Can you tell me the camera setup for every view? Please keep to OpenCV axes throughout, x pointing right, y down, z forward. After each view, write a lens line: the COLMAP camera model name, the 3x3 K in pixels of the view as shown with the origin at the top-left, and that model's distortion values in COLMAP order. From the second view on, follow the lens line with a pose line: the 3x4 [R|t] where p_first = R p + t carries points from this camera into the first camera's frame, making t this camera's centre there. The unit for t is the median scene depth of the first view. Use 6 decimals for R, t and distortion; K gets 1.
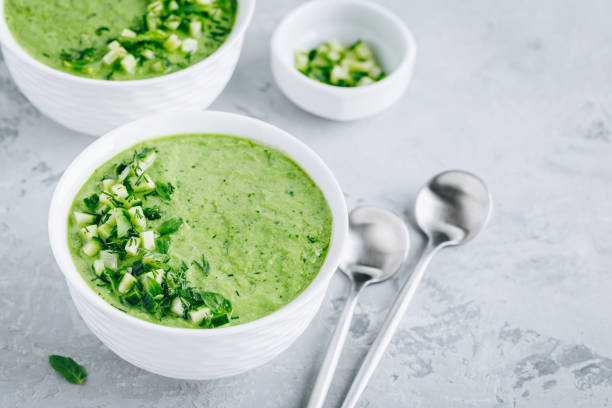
lens RADIAL K [[2103.9, 0, 303.5], [0, 2103.9, 200.1], [0, 0, 1]] dist [-0.070790, 0.000000]
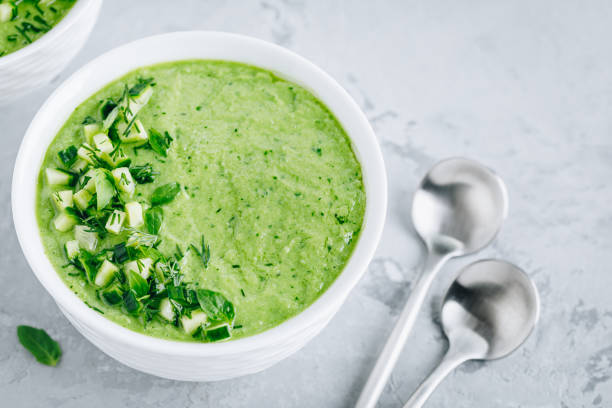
lens RADIAL K [[2103.9, 0, 274.4], [0, 2103.9, 215.1], [0, 0, 1]] dist [-0.070790, 0.000000]
pose [[0.997487, 0.046829, -0.053167, 0.021219], [-0.033919, 0.974468, 0.221949, -0.157850], [0.062203, -0.219588, 0.973608, 0.221494]]
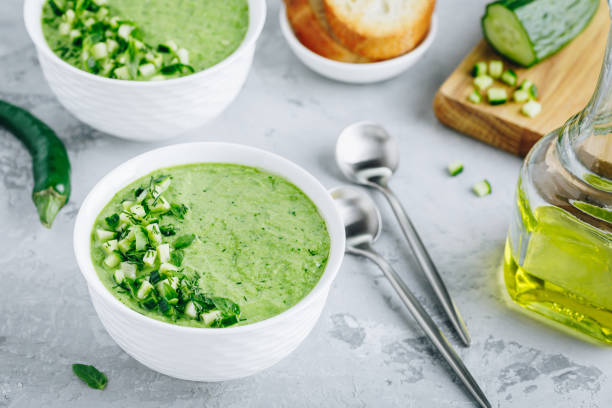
lens RADIAL K [[2103.9, 0, 303.1], [0, 2103.9, 199.9], [0, 0, 1]] dist [-0.070790, 0.000000]
pose [[0.999989, -0.004727, -0.000533, -0.000181], [0.004672, 0.997016, -0.077048, 0.075641], [0.000895, 0.077045, 0.997027, -0.100369]]
